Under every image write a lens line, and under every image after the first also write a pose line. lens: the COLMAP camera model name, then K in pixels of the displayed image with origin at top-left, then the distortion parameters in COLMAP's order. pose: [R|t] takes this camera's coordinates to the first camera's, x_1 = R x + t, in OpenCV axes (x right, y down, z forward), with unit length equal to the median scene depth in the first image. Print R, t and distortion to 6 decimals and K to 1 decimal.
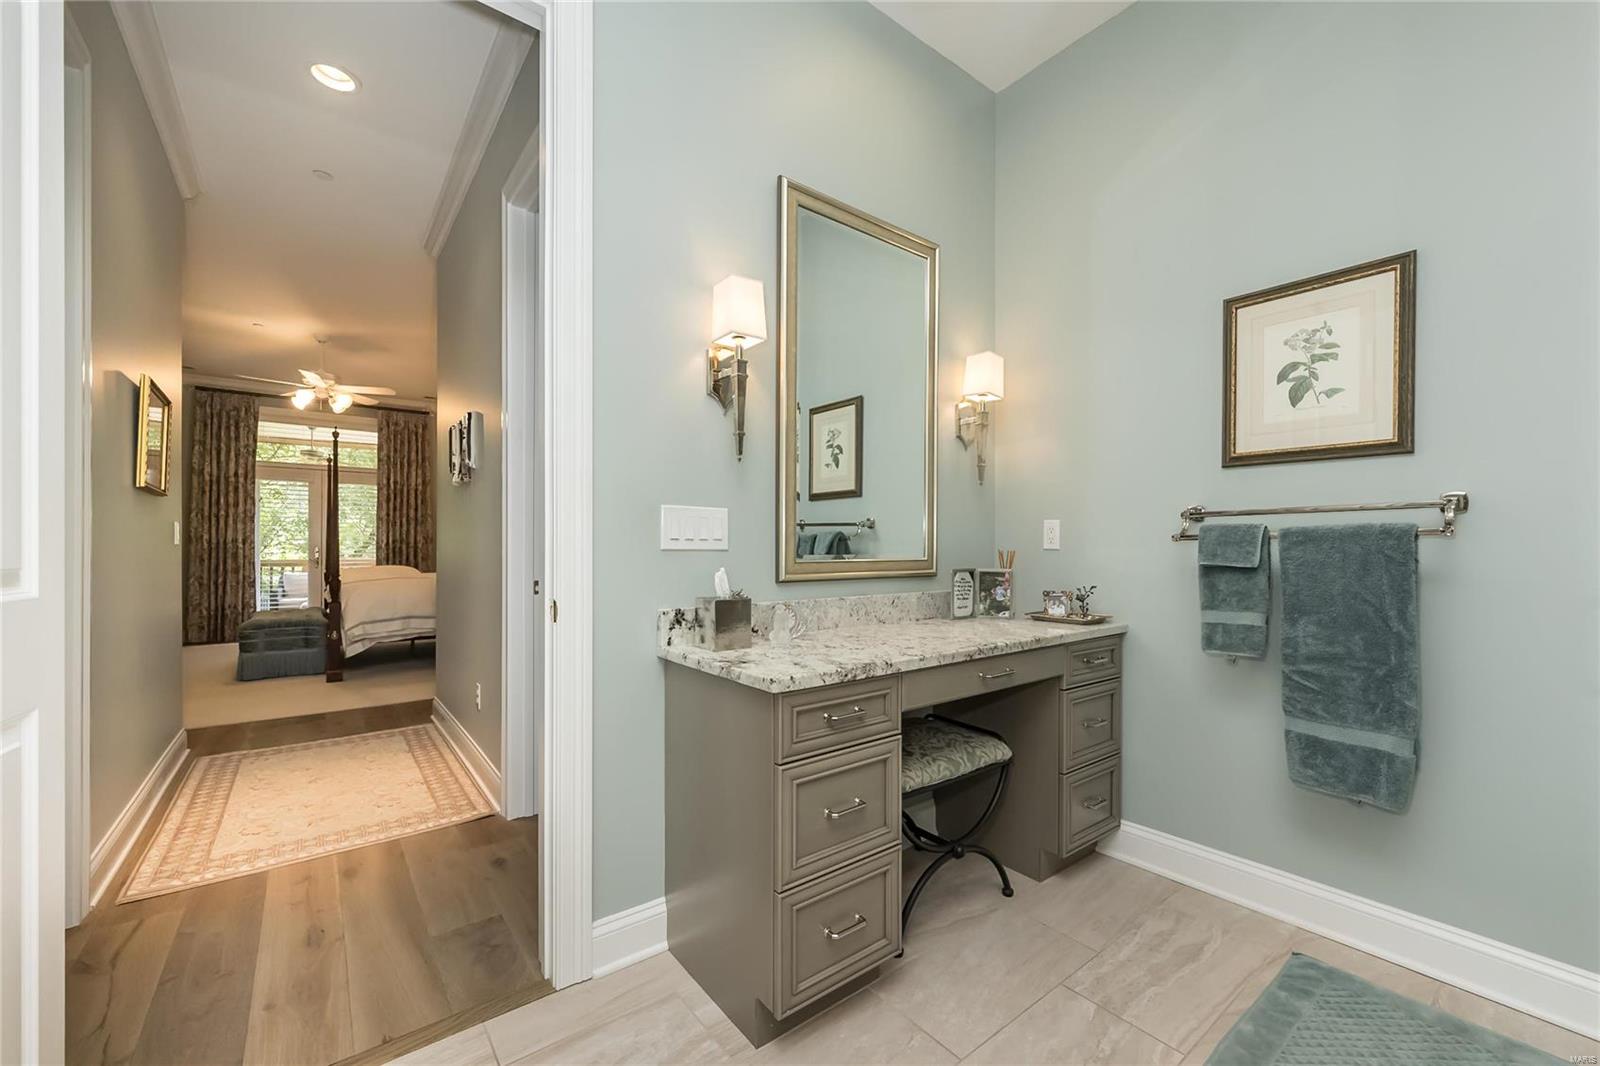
lens RADIAL K [[629.9, 0, 796.9], [0, 629.9, 540.6], [0, 0, 1]] dist [0.004169, 0.000059]
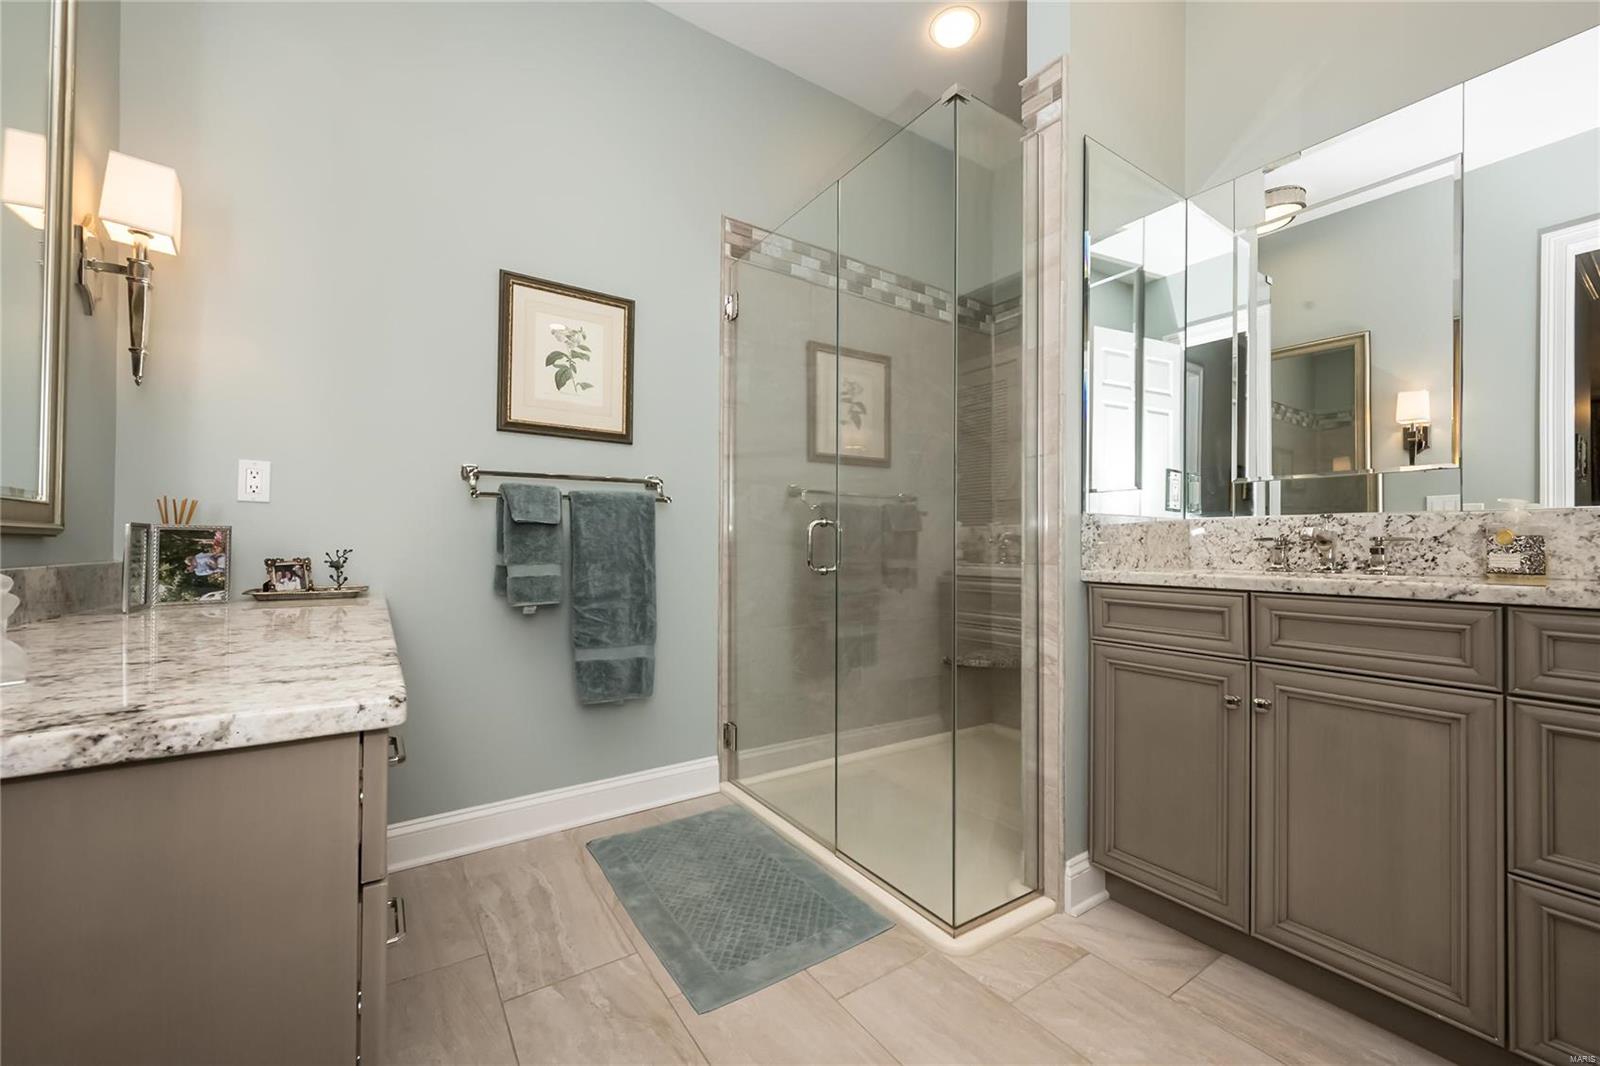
lens RADIAL K [[629.9, 0, 791.0], [0, 629.9, 540.2], [0, 0, 1]] dist [0.004169, 0.000059]
pose [[0.071079, 0.014300, 0.997368, -0.385627], [-0.016588, 0.999776, -0.013152, 0.084817], [-0.997333, -0.015609, 0.071300, 0.538700]]
